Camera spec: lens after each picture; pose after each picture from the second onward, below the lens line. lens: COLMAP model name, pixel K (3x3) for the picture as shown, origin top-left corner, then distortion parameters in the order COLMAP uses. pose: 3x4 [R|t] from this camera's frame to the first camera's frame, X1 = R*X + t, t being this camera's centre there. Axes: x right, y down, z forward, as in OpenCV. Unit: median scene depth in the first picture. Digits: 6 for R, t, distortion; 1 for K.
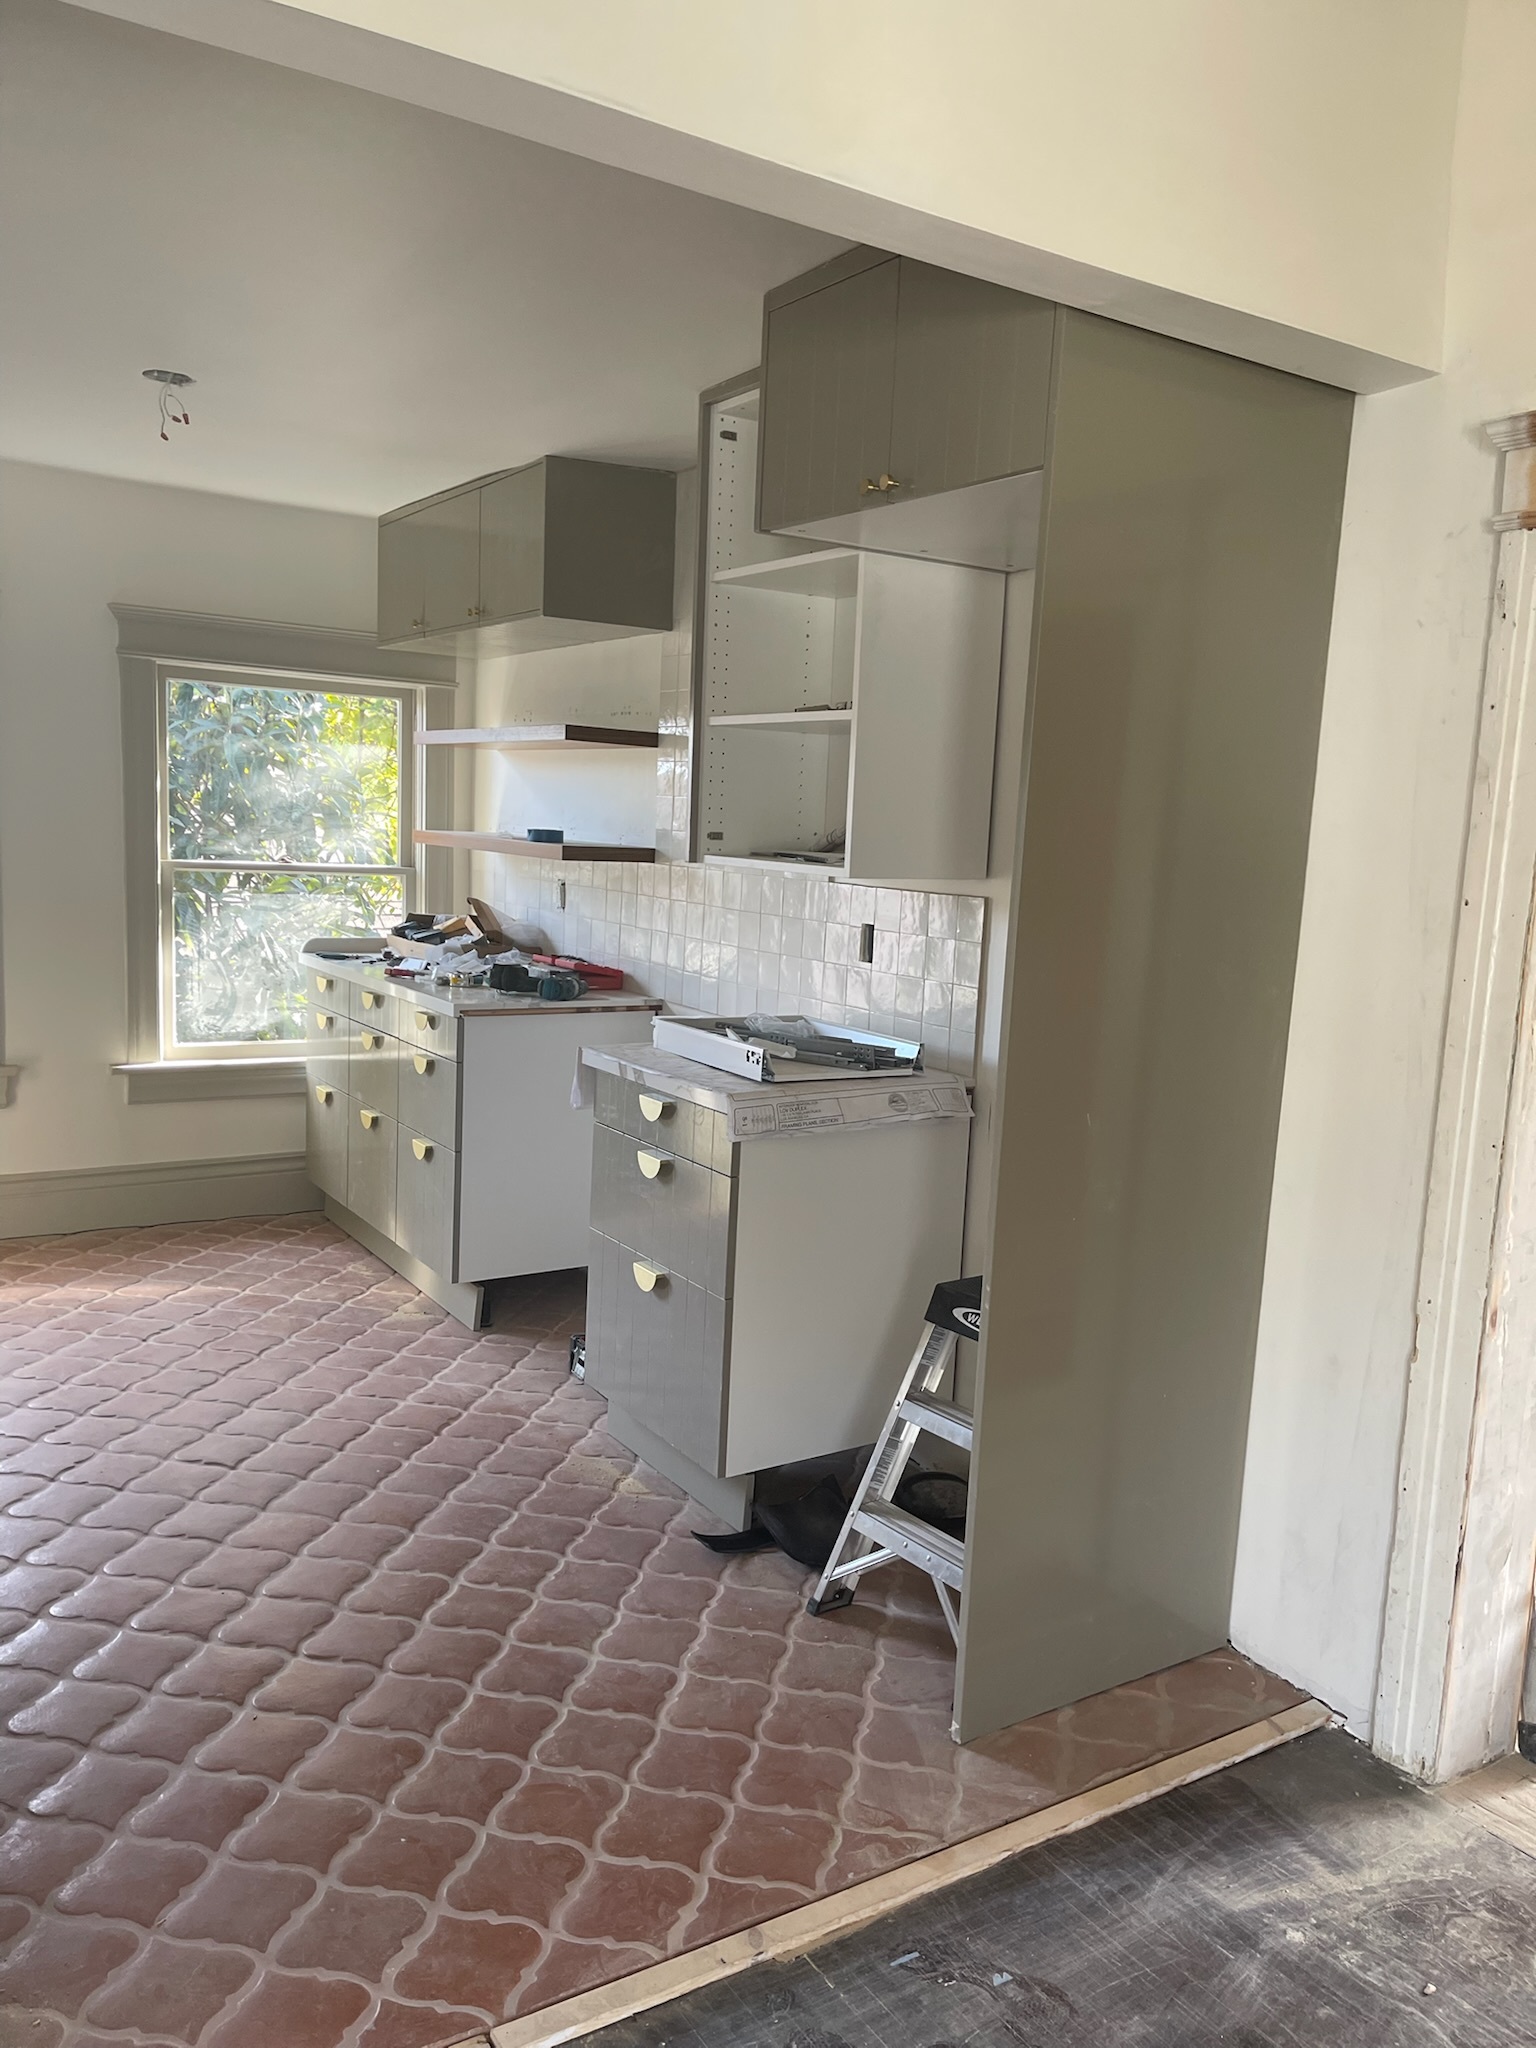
lens RADIAL K [[1538.7, 0, 768.0], [0, 1538.7, 1024.0], [0, 0, 1]] dist [0.094022, -0.126769]
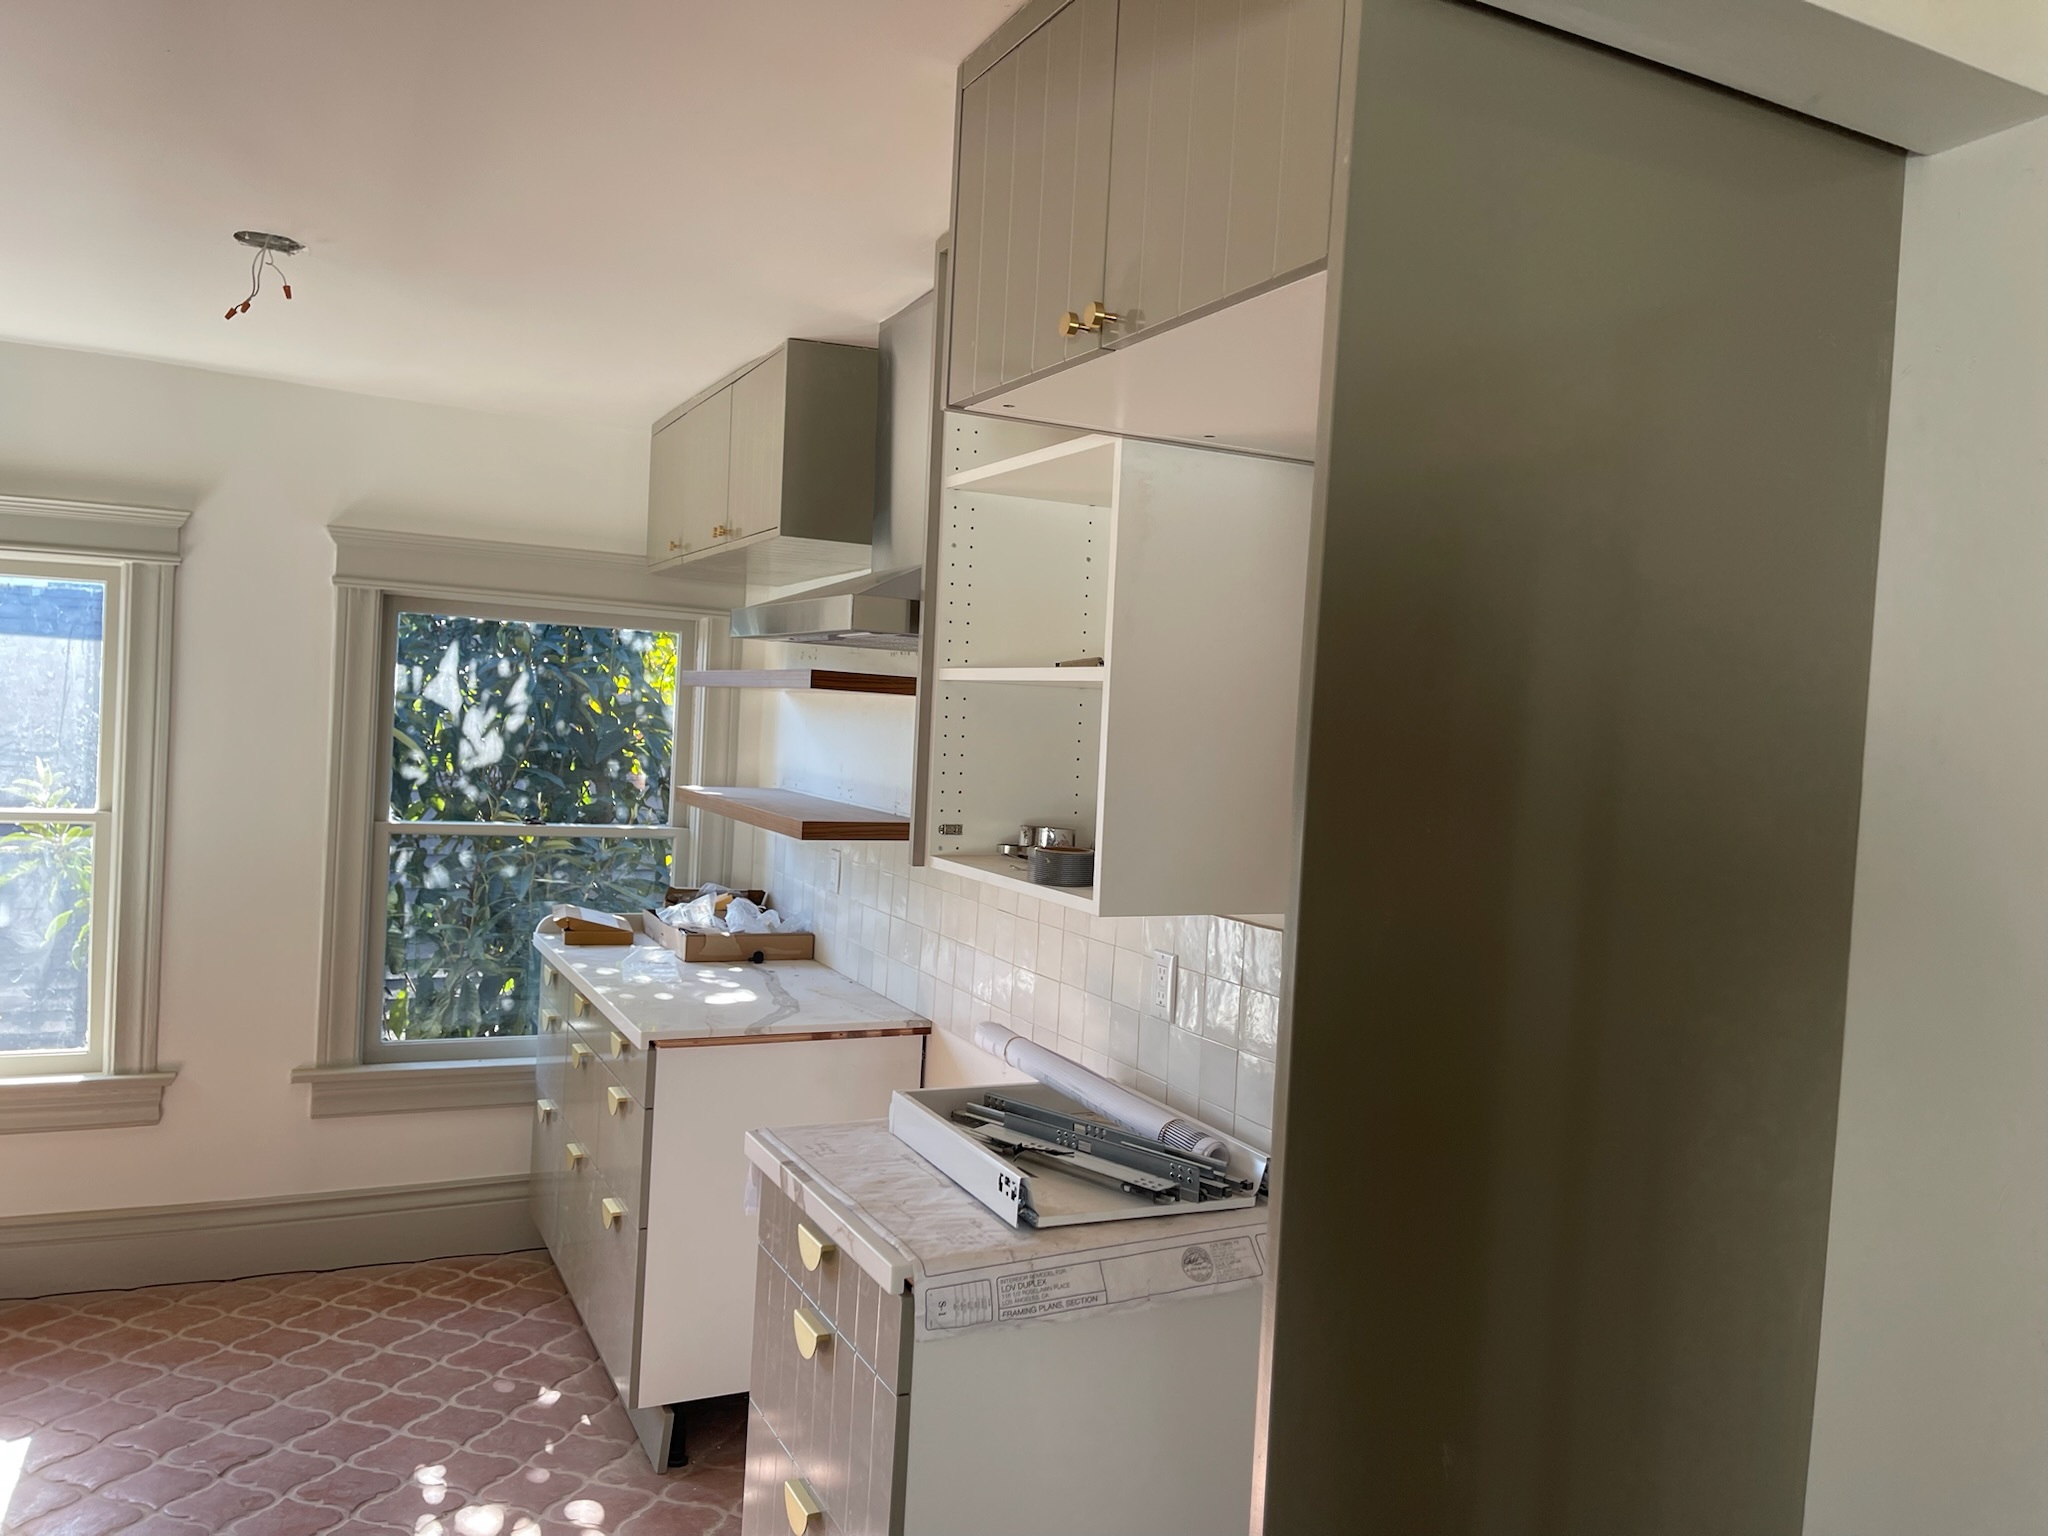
lens RADIAL K [[1538.7, 0, 1034.9], [0, 1538.7, 771.8], [0, 0, 1]] dist [0.094022, -0.126769]
pose [[0.993698, 0.010760, -0.111571, 0.071745], [-0.022509, 0.994260, -0.104594, -0.063506], [0.109805, 0.106446, 0.988237, 0.245689]]
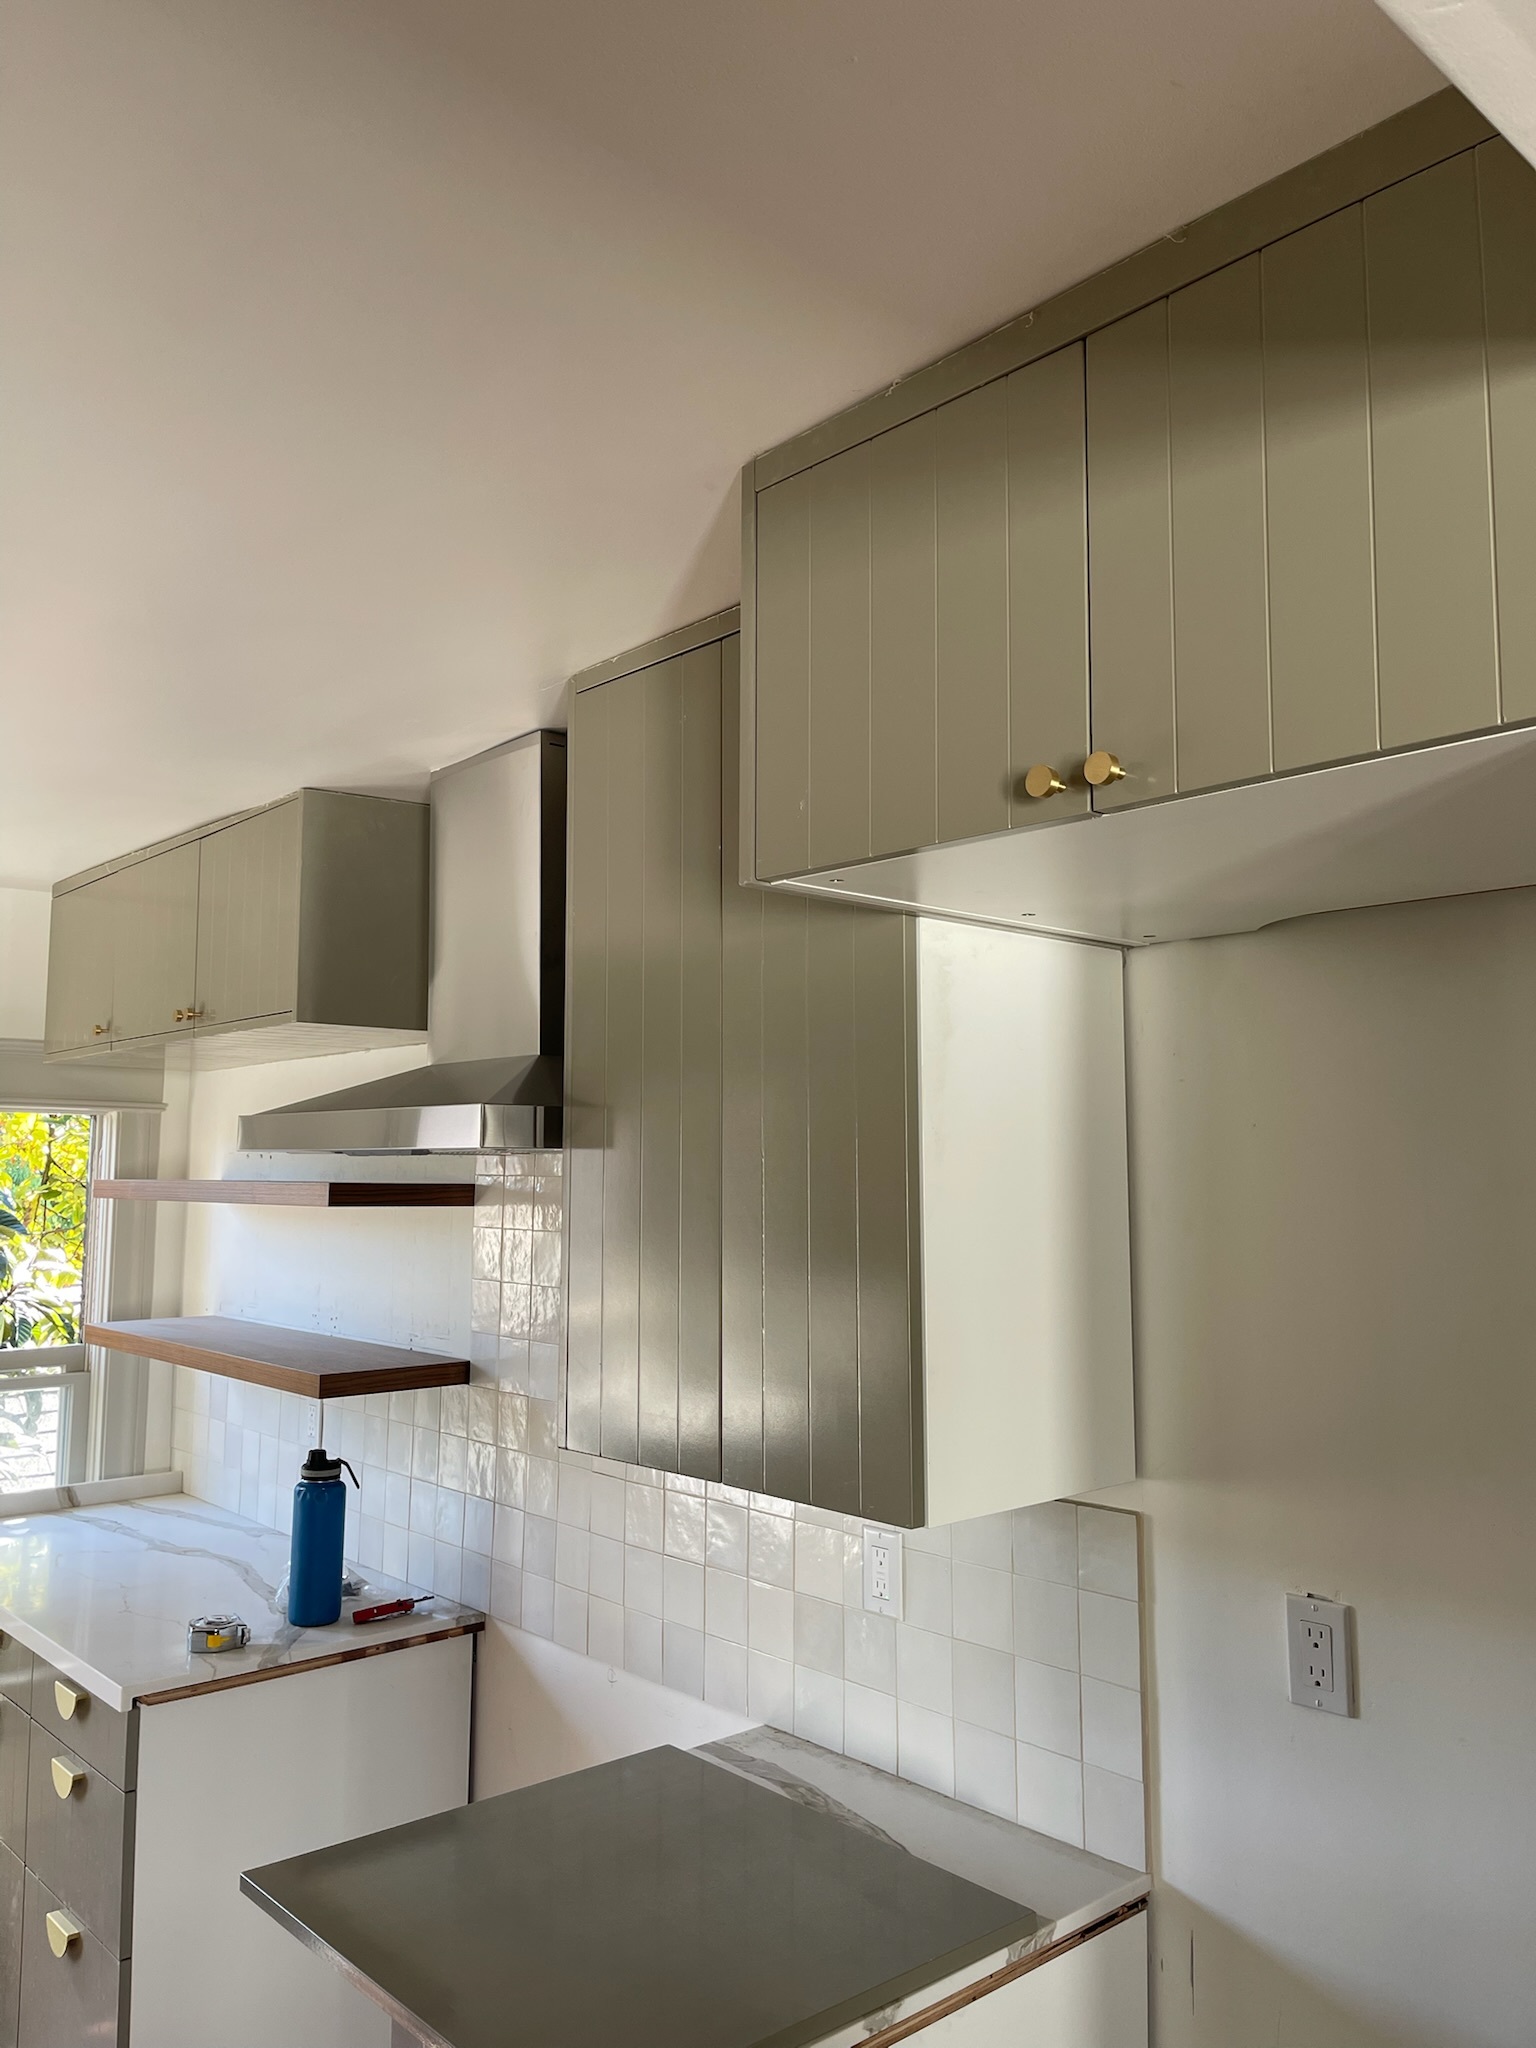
lens RADIAL K [[1538.7, 0, 768.0], [0, 1538.7, 1024.0], [0, 0, 1]] dist [0.094022, -0.126769]
pose [[0.986254, -0.023756, 0.163521, -0.056521], [0.060946, 0.972136, -0.226355, -0.103082], [-0.153588, 0.233209, 0.960221, 0.347049]]
